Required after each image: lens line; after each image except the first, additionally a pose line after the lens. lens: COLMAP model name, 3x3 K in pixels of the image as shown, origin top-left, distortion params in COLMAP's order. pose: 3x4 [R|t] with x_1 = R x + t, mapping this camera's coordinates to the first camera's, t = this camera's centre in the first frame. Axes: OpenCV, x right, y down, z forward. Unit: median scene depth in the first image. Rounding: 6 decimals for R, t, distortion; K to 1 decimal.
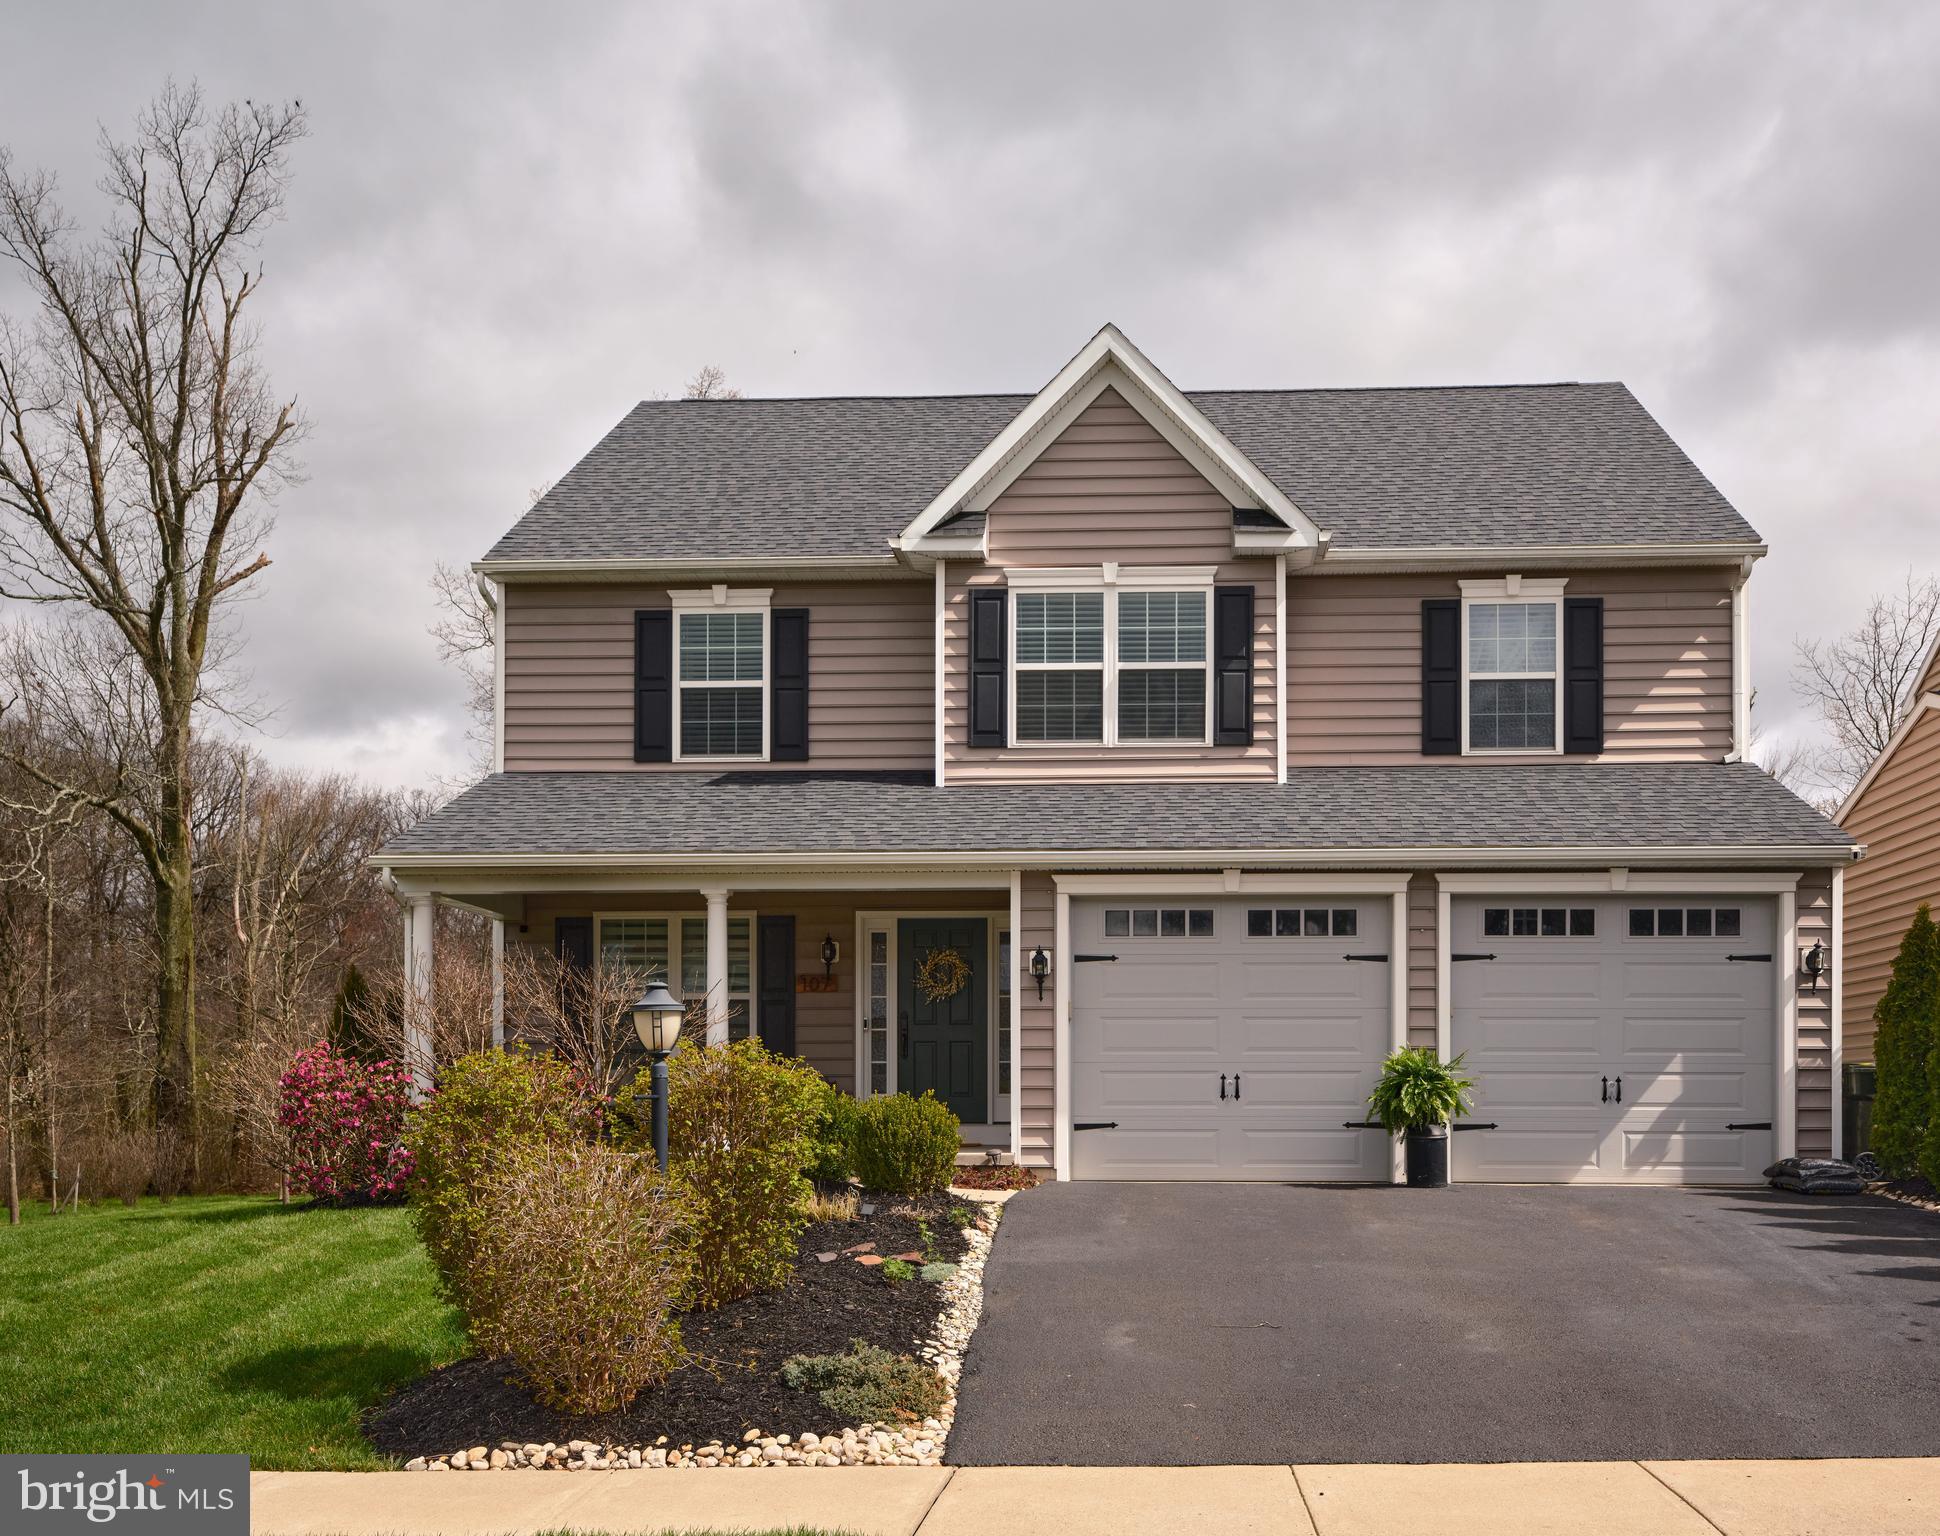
lens RADIAL K [[1812.1, 0, 1073.8], [0, 1812.1, 1066.5], [0, 0, 1]] dist [-0.008518, 0.007116]
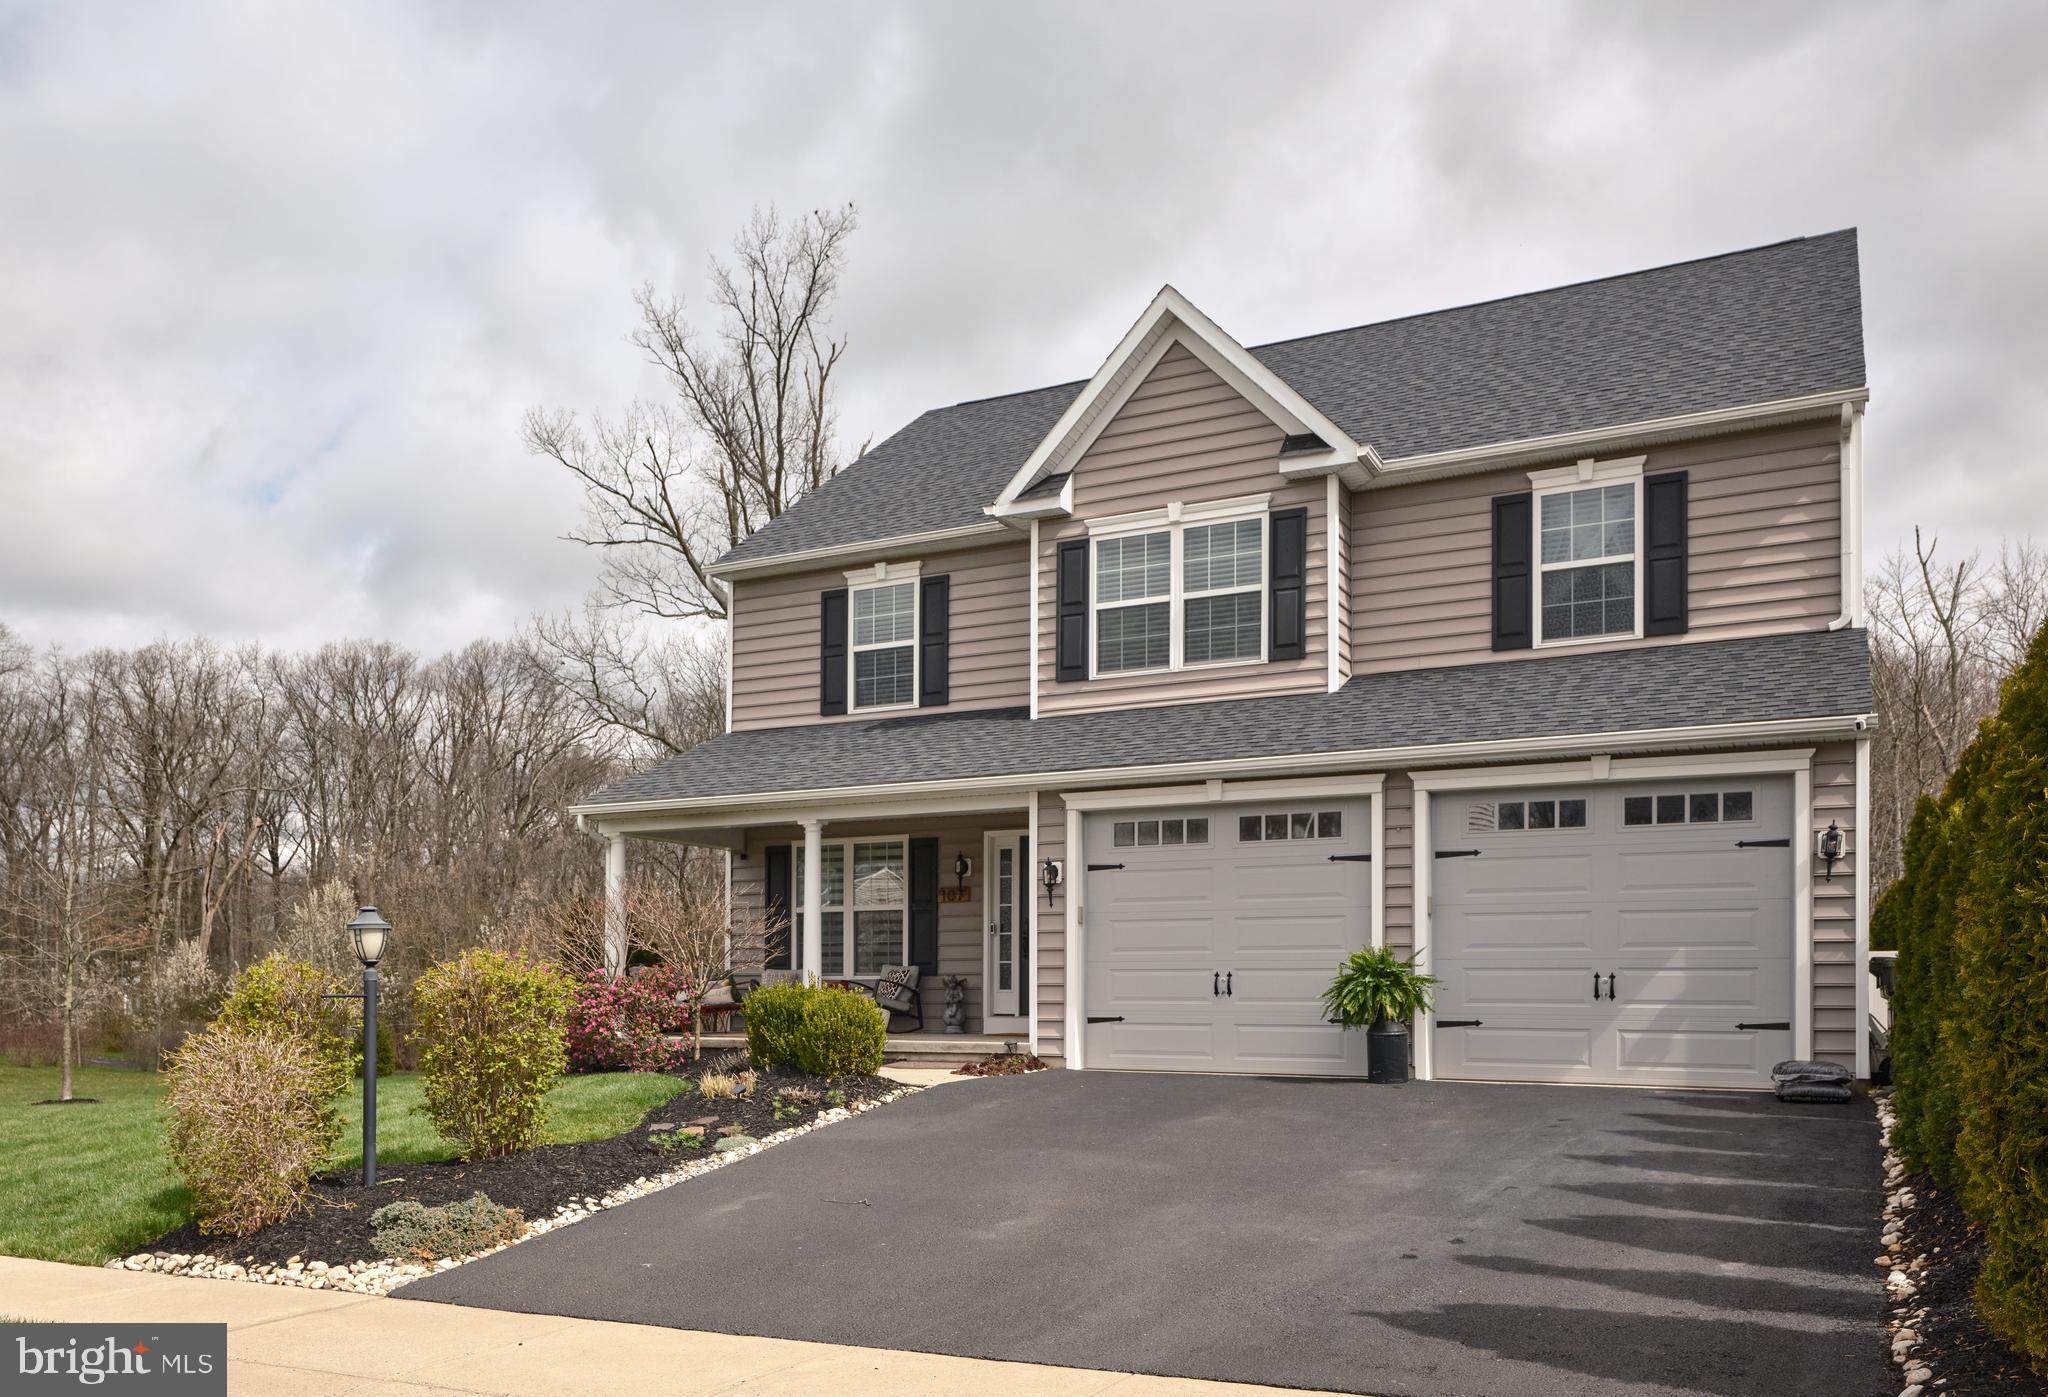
lens RADIAL K [[1572.3, 0, 824.2], [0, 1572.3, 945.6], [0, 0, 1]] dist [-0.006560, 0.003983]
pose [[0.900693, -0.012162, -0.434286, 0.241354], [0.007284, 0.999890, -0.012894, -0.000806], [0.434395, 0.008450, 0.900683, 0.059281]]
